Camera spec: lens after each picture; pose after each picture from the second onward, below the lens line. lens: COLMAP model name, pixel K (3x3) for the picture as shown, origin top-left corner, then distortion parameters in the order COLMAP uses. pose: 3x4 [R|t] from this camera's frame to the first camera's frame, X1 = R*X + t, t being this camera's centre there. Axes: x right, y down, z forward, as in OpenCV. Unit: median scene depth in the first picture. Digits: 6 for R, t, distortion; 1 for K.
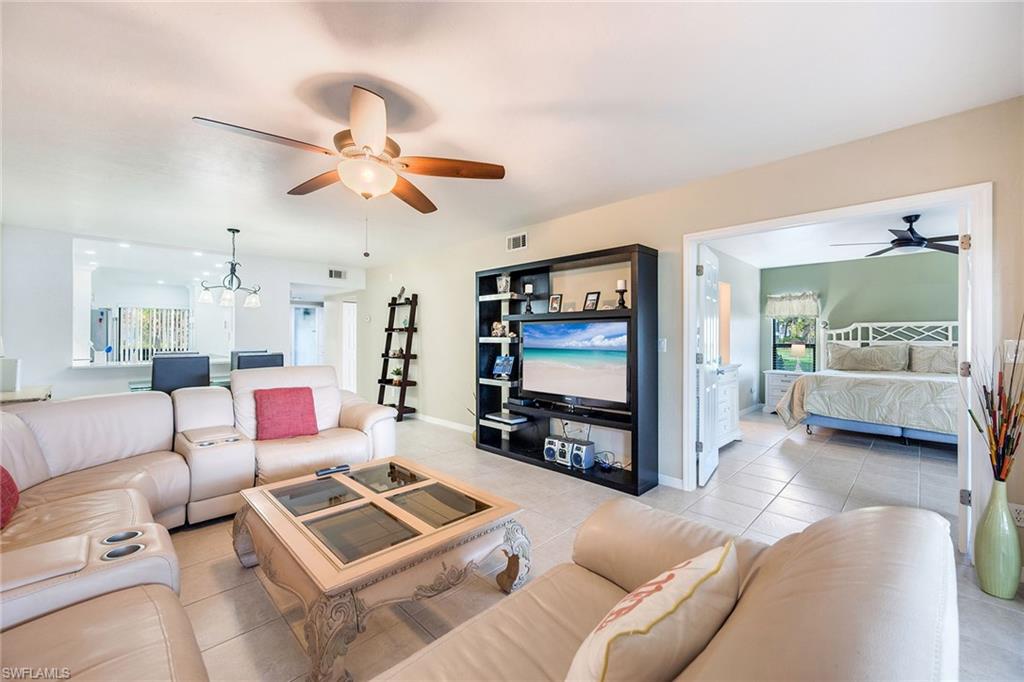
lens RADIAL K [[407.3, 0, 513.0], [0, 407.3, 334.6], [0, 0, 1]] dist [0.000617, -0.000887]
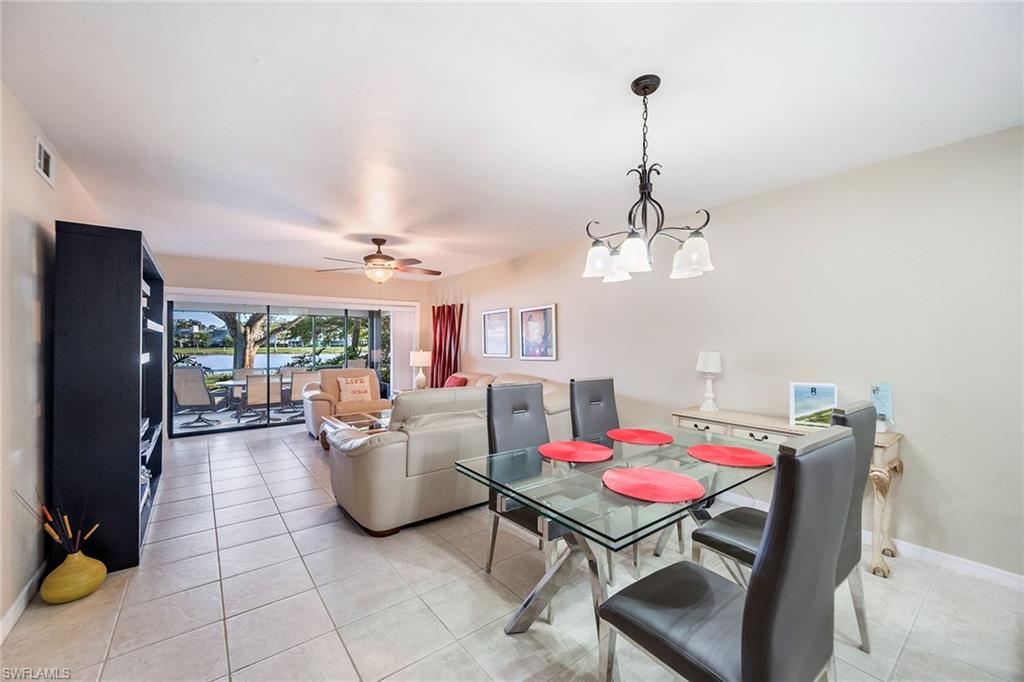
lens RADIAL K [[407.3, 0, 511.7], [0, 407.3, 339.9], [0, 0, 1]] dist [0.000617, -0.000887]
pose [[-0.991635, -0.000271, 0.129070, -0.514096], [-0.001890, 0.999921, -0.012420, -0.006249], [-0.129056, -0.012560, -0.991558, 1.180960]]
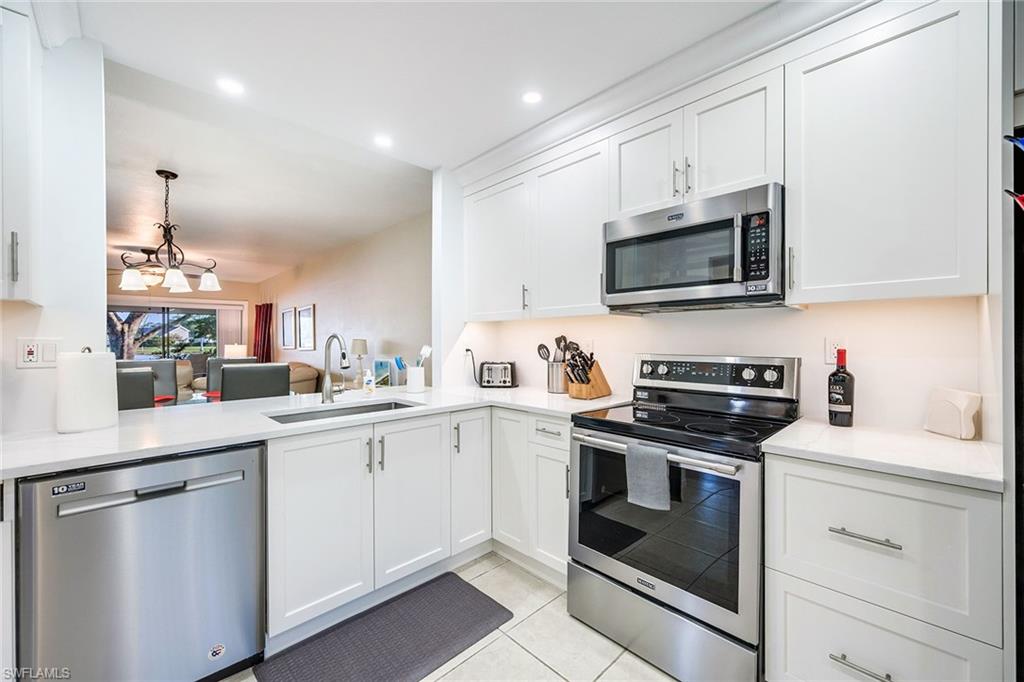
lens RADIAL K [[407.3, 0, 511.8], [0, 407.3, 341.3], [0, 0, 1]] dist [0.000617, -0.000887]
pose [[-0.999849, 0.003693, 0.017004, -1.038879], [0.003626, 0.999985, -0.003989, 0.009937], [-0.017018, -0.003927, -0.999847, 1.371340]]
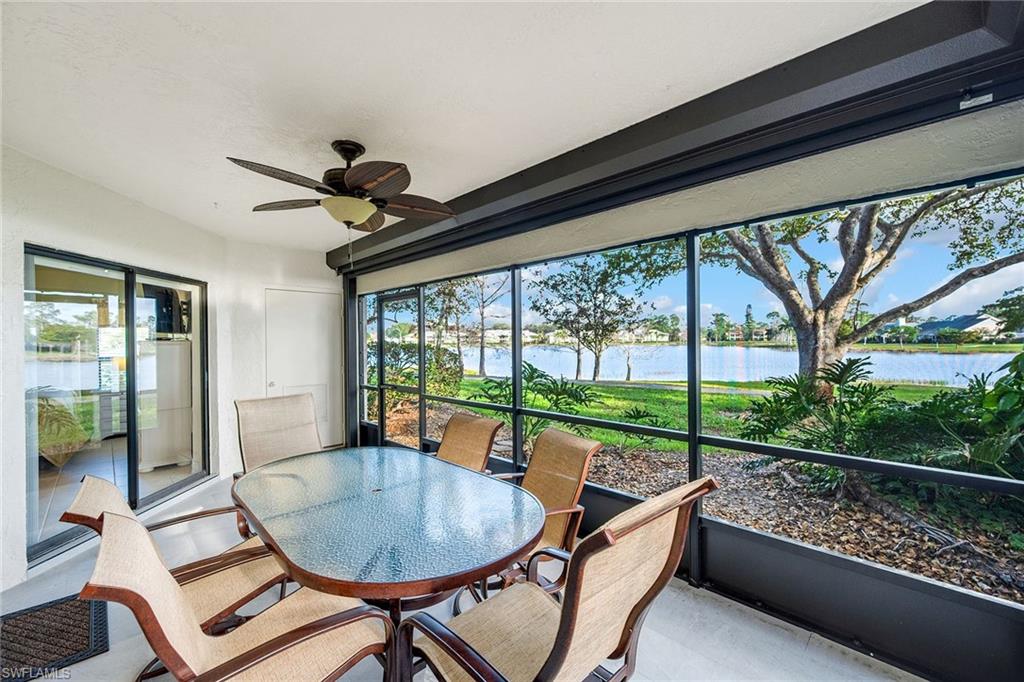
lens RADIAL K [[407.3, 0, 509.9], [0, 407.3, 340.5], [0, 0, 1]] dist [0.000617, -0.000887]
pose [[0.001891, 0.000354, 0.999998, 0.091124], [0.002468, 0.999997, -0.000359, -0.016109], [-0.999995, 0.002469, 0.001890, -0.195063]]
